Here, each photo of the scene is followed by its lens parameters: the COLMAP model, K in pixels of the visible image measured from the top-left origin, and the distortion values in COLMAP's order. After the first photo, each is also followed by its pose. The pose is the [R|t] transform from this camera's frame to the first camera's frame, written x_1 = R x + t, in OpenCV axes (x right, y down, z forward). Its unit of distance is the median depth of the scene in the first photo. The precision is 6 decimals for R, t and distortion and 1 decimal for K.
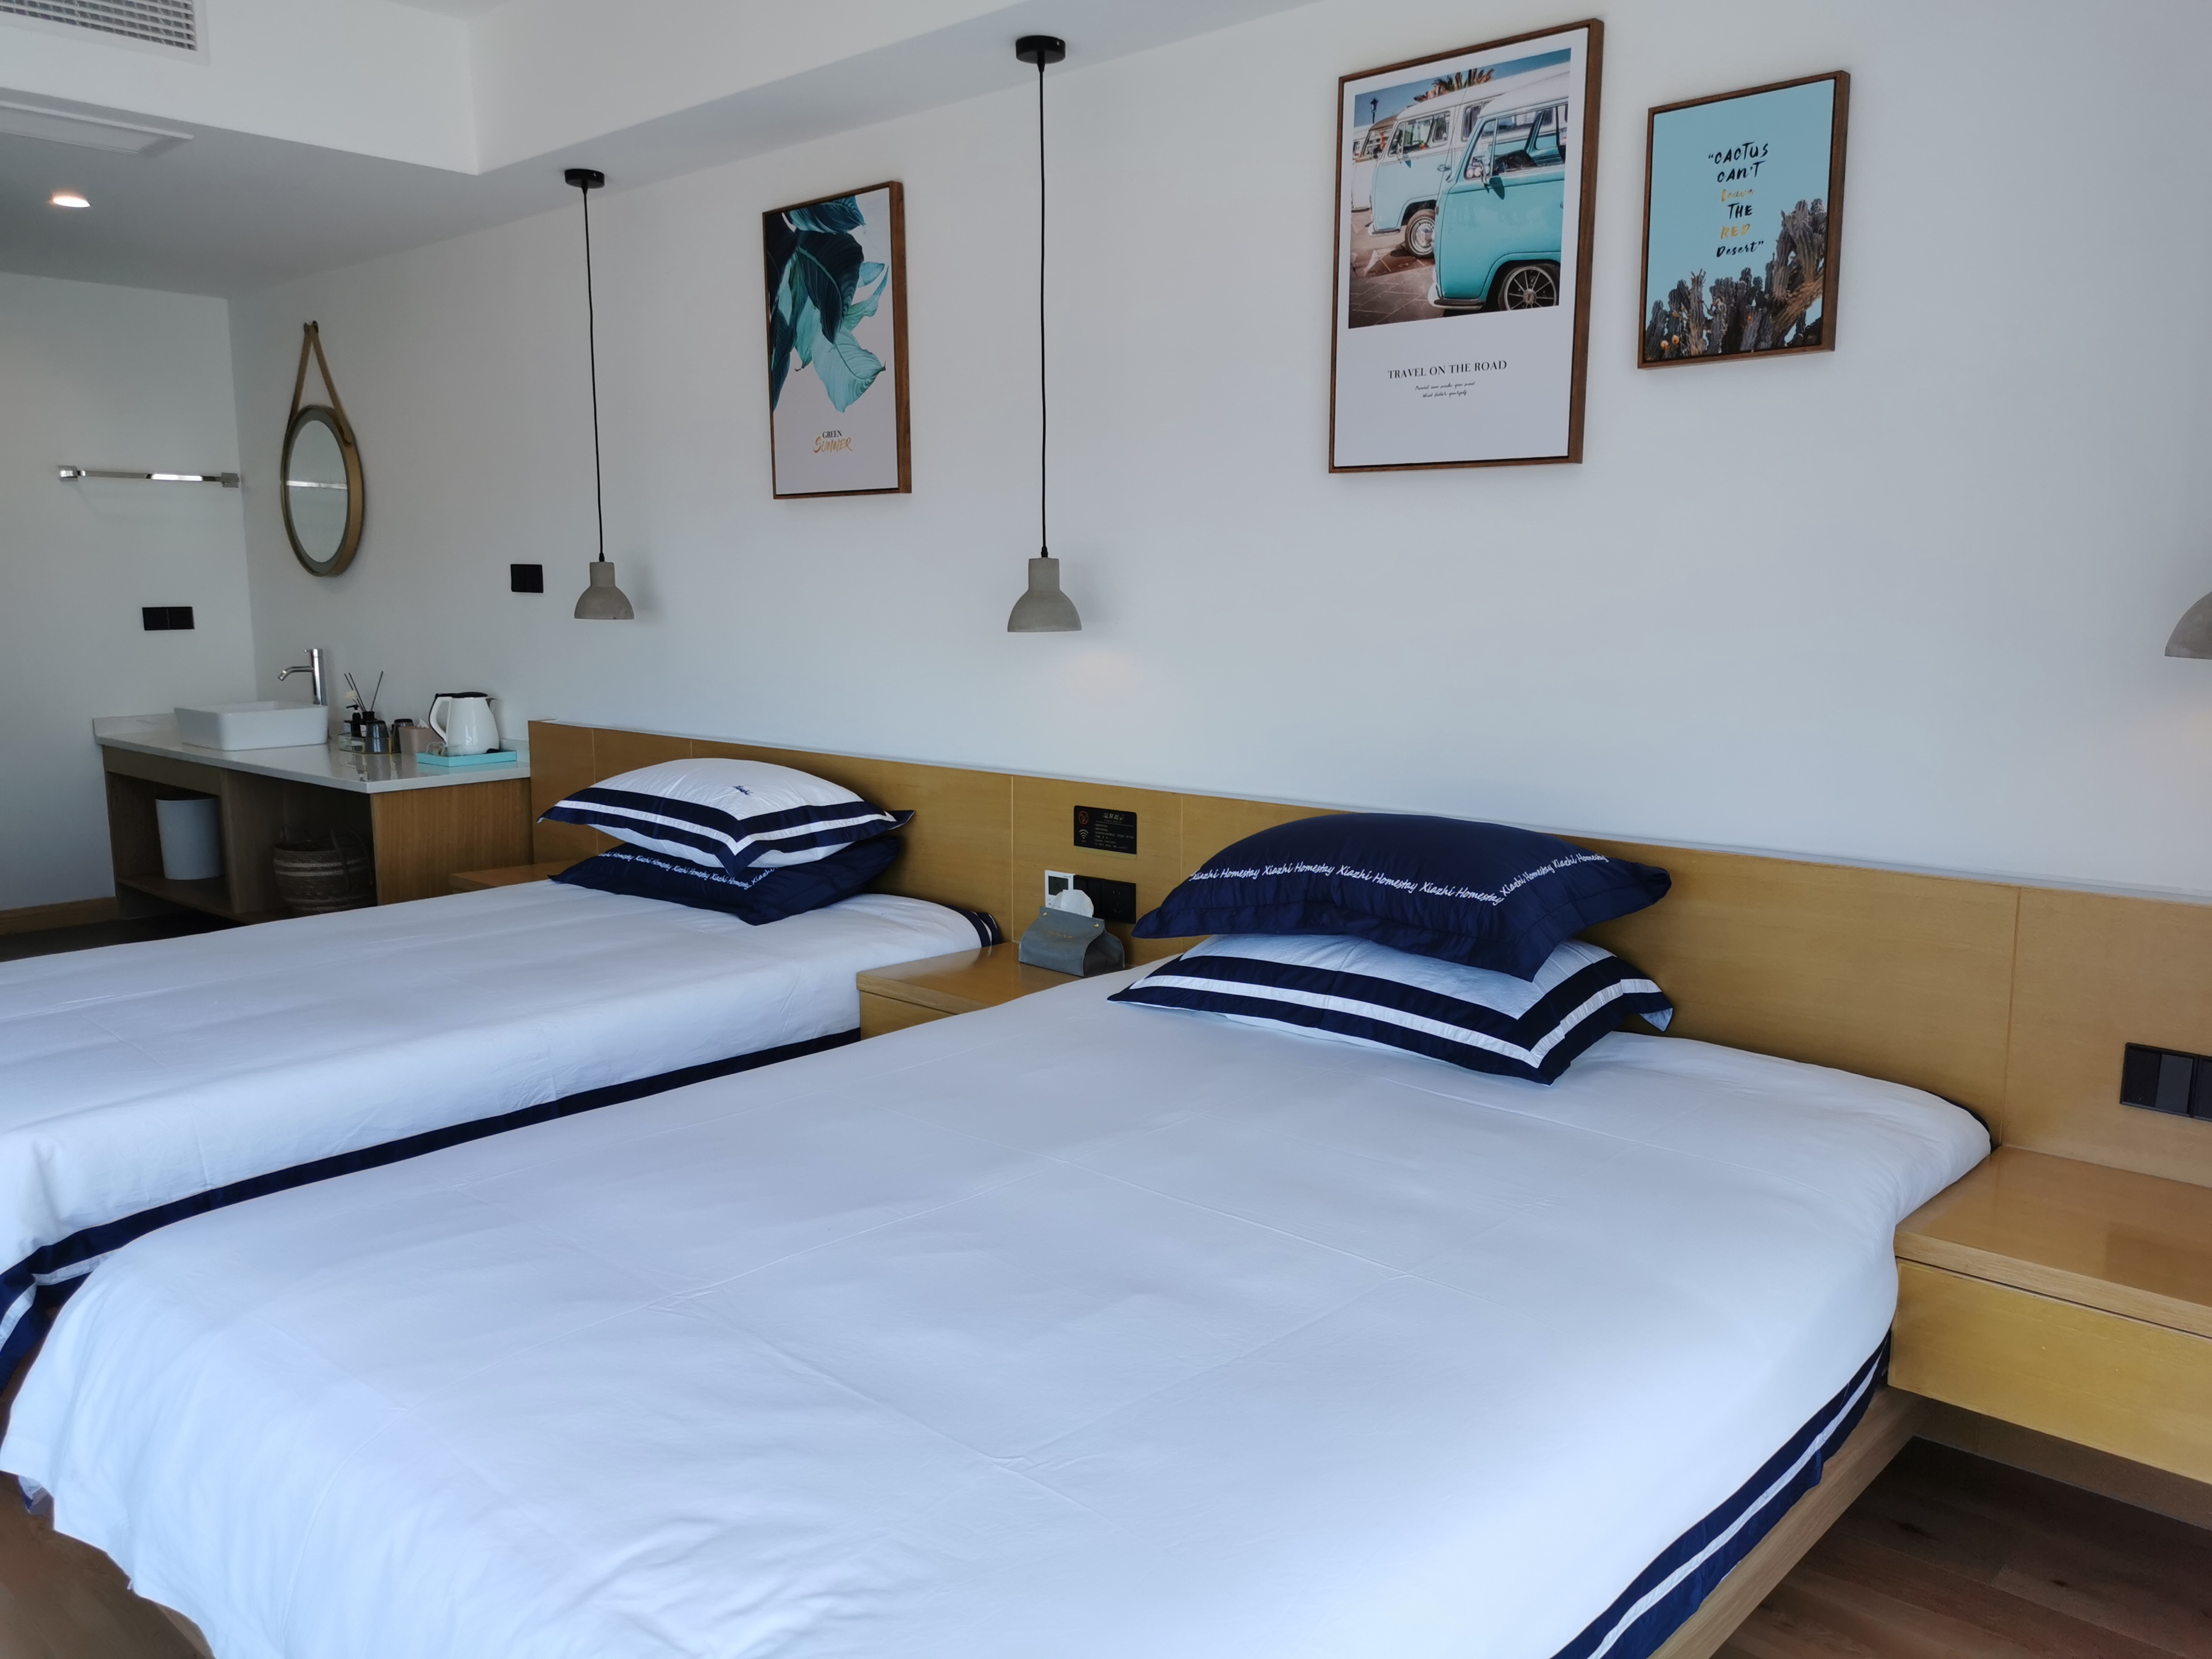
lens RADIAL K [[1702.7, 0, 1106.0], [0, 1702.7, 829.5], [0, 0, 1]] dist [0.113142, -0.111259]
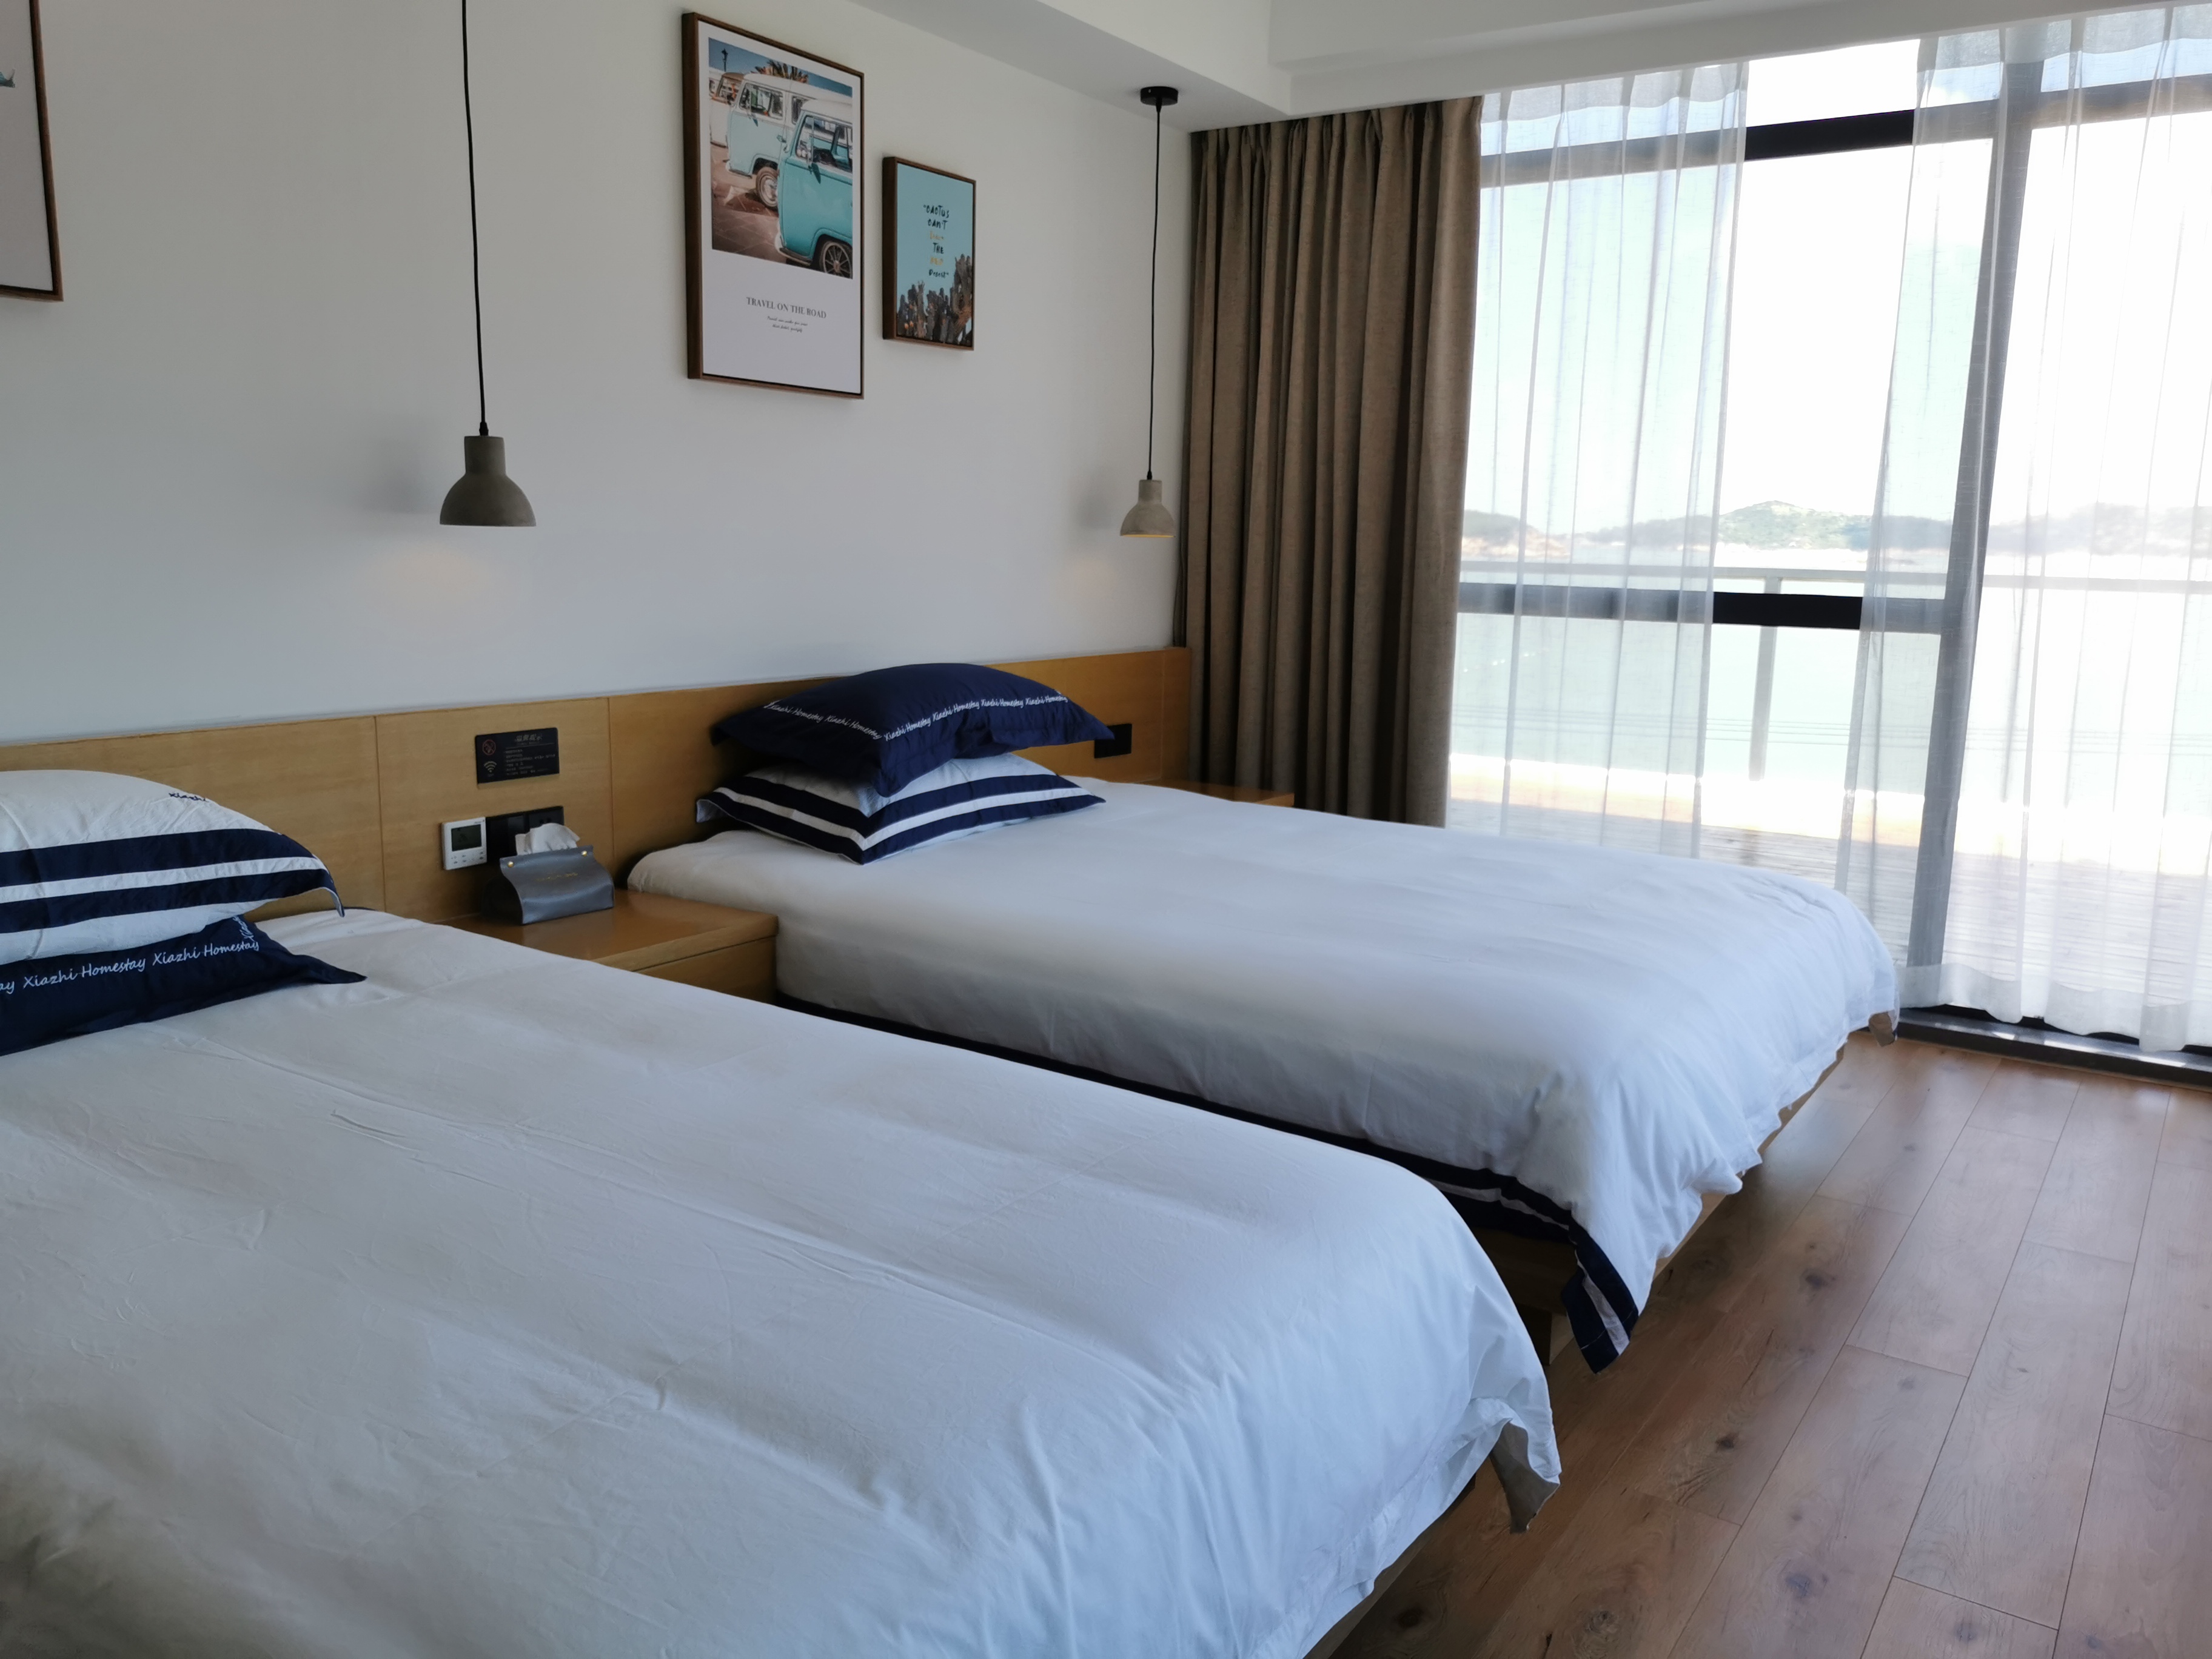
lens RADIAL K [[1702.7, 0, 1106.0], [0, 1702.7, 829.5], [0, 0, 1]] dist [0.113142, -0.111259]
pose [[-0.140585, -0.175417, 0.974405, -1.101028], [0.126039, 0.973001, 0.193349, -0.115726], [-0.982013, 0.149995, -0.114680, 0.981399]]
